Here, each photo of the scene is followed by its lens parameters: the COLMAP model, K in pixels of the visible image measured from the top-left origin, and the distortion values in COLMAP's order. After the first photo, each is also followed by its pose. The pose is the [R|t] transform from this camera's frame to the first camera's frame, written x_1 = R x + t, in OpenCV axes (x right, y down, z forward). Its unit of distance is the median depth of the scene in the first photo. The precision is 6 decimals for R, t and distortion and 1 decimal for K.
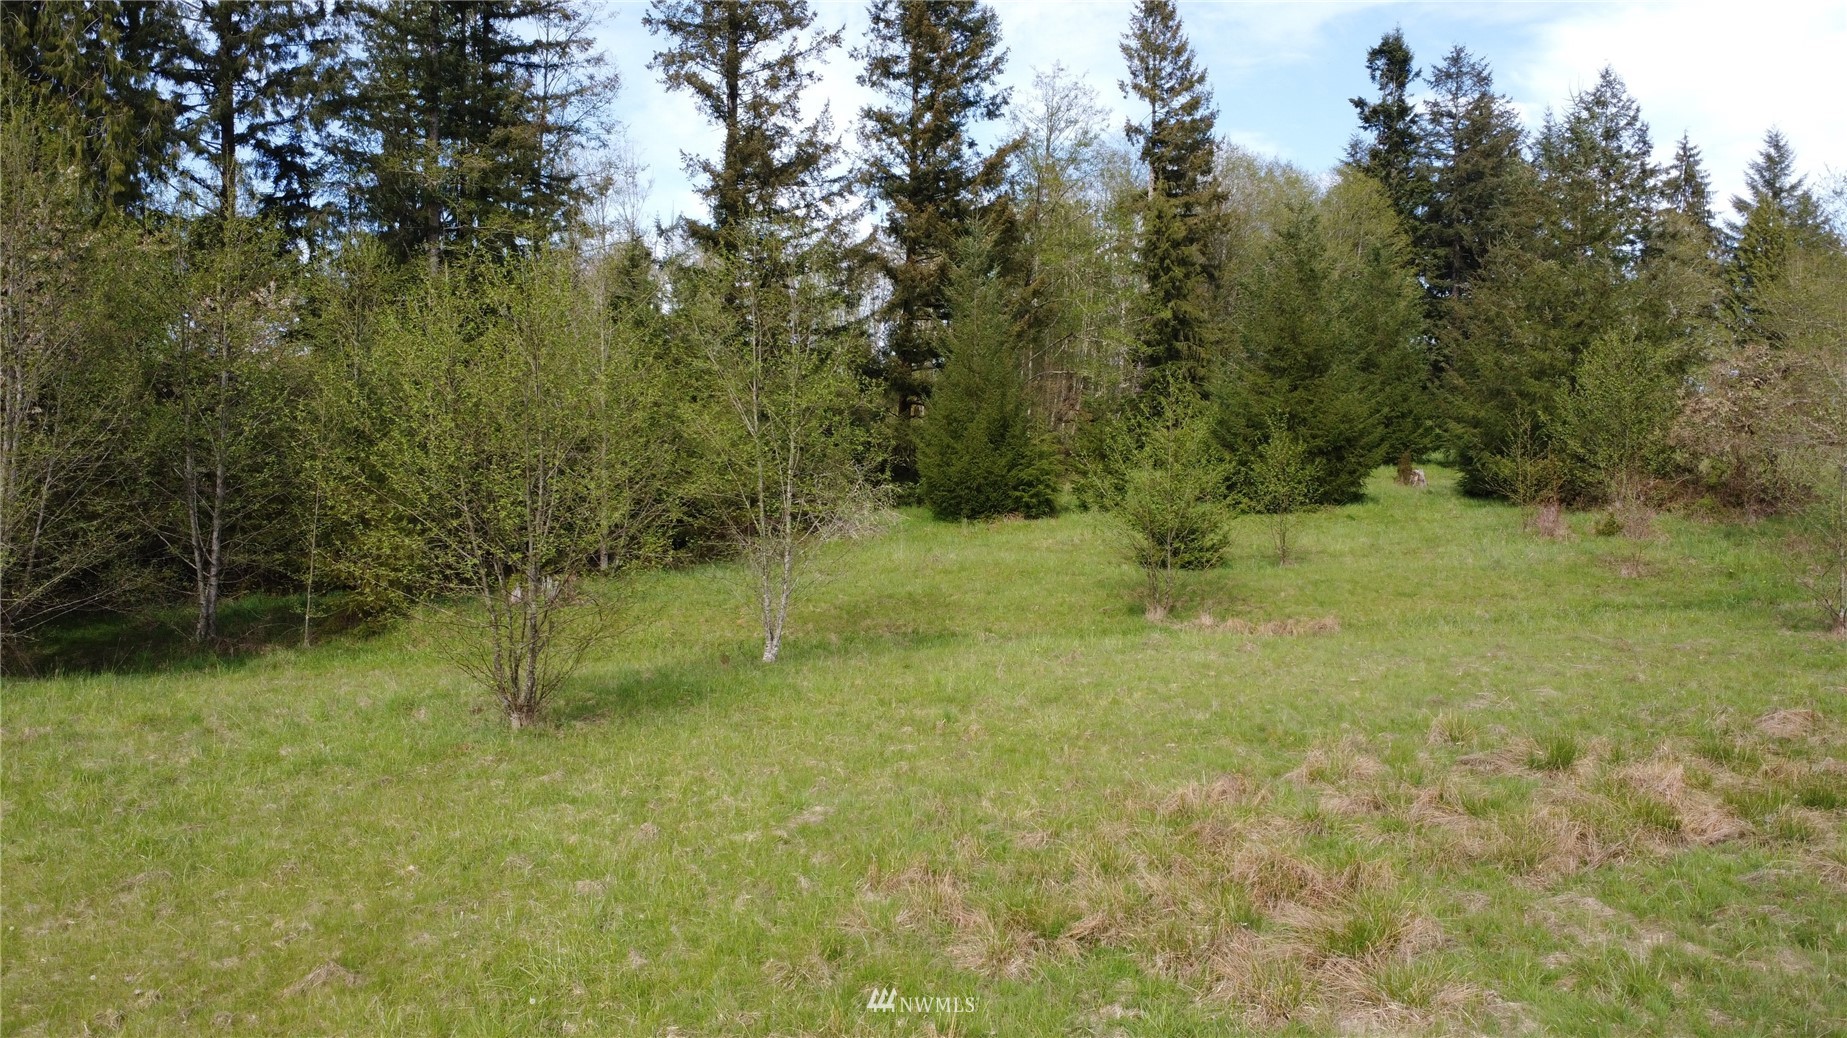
lens RADIAL K [[1371.6, 0, 919.7], [0, 1371.6, 521.2], [0, 0, 1]] dist [-0.000839, 0.000928]
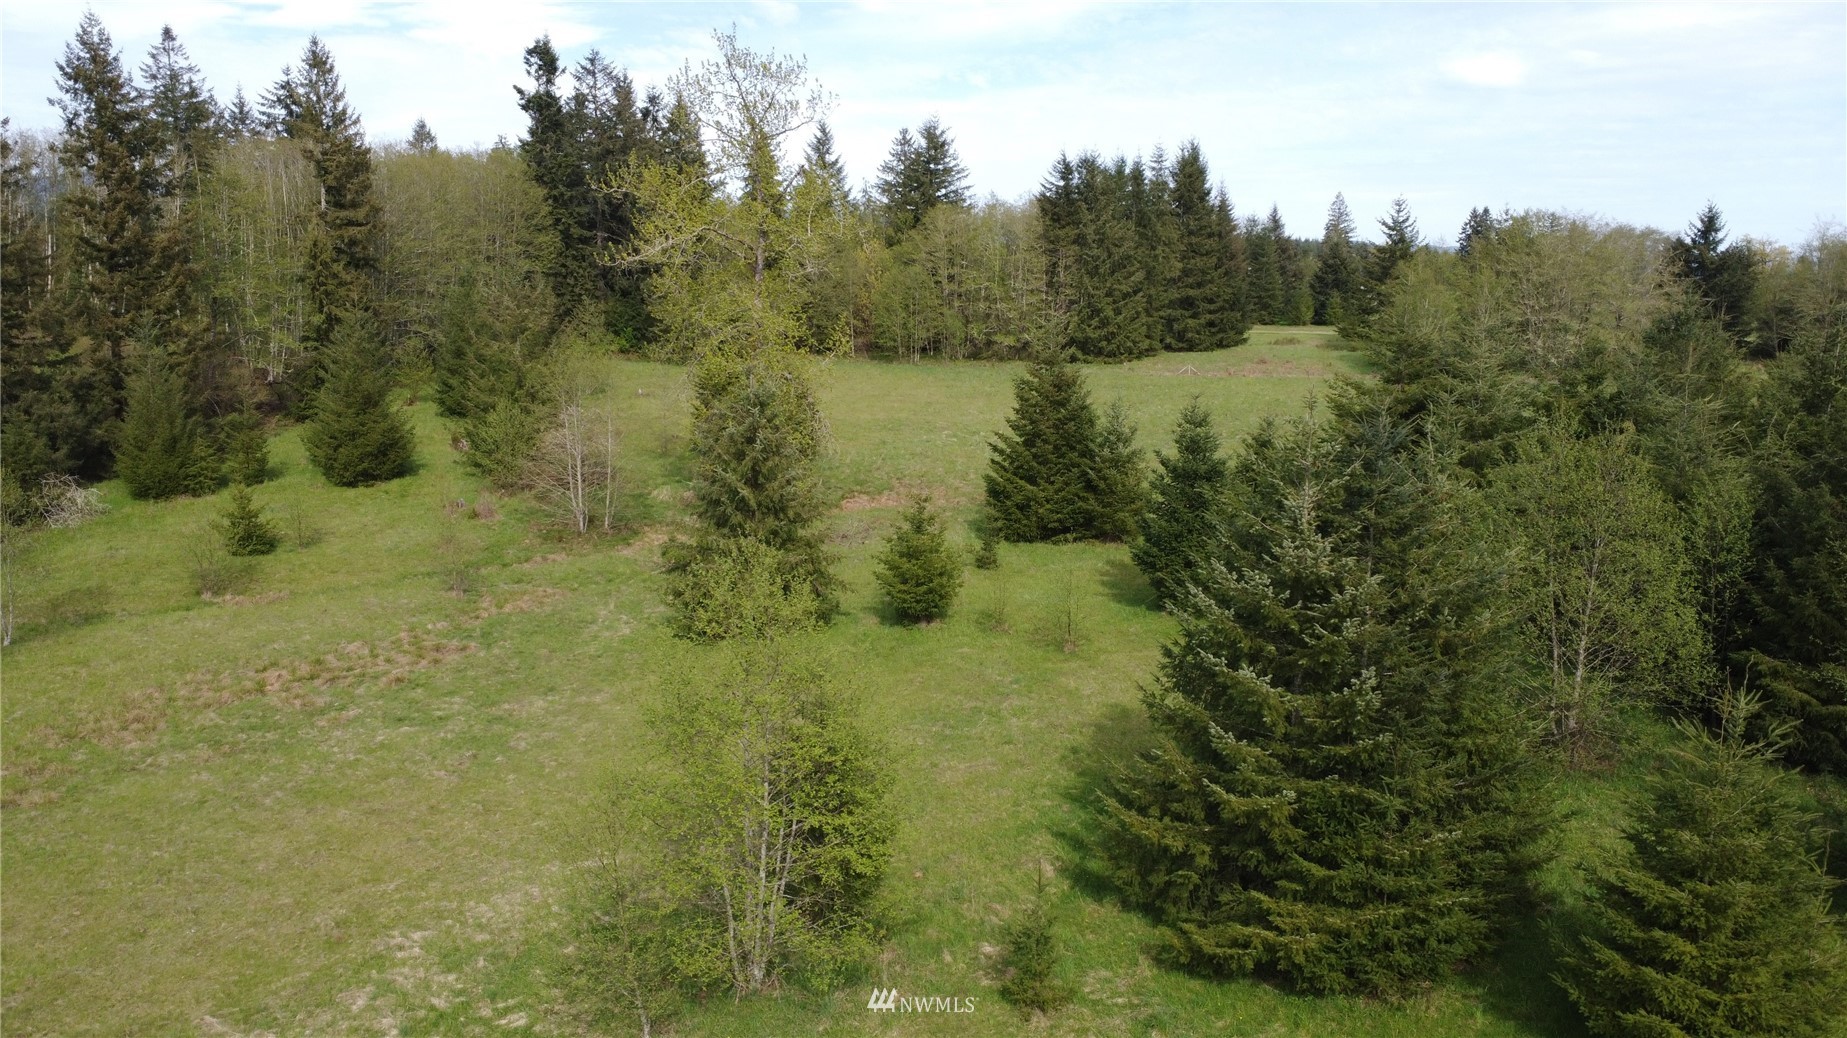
lens RADIAL K [[1371.6, 0, 919.1], [0, 1371.6, 512.0], [0, 0, 1]] dist [-0.000839, 0.000928]
pose [[0.898916, -0.070879, 0.432350, 0.105242], [0.002967, 0.987789, 0.155768, -0.171471], [-0.438111, -0.138739, 0.888150, -0.627172]]
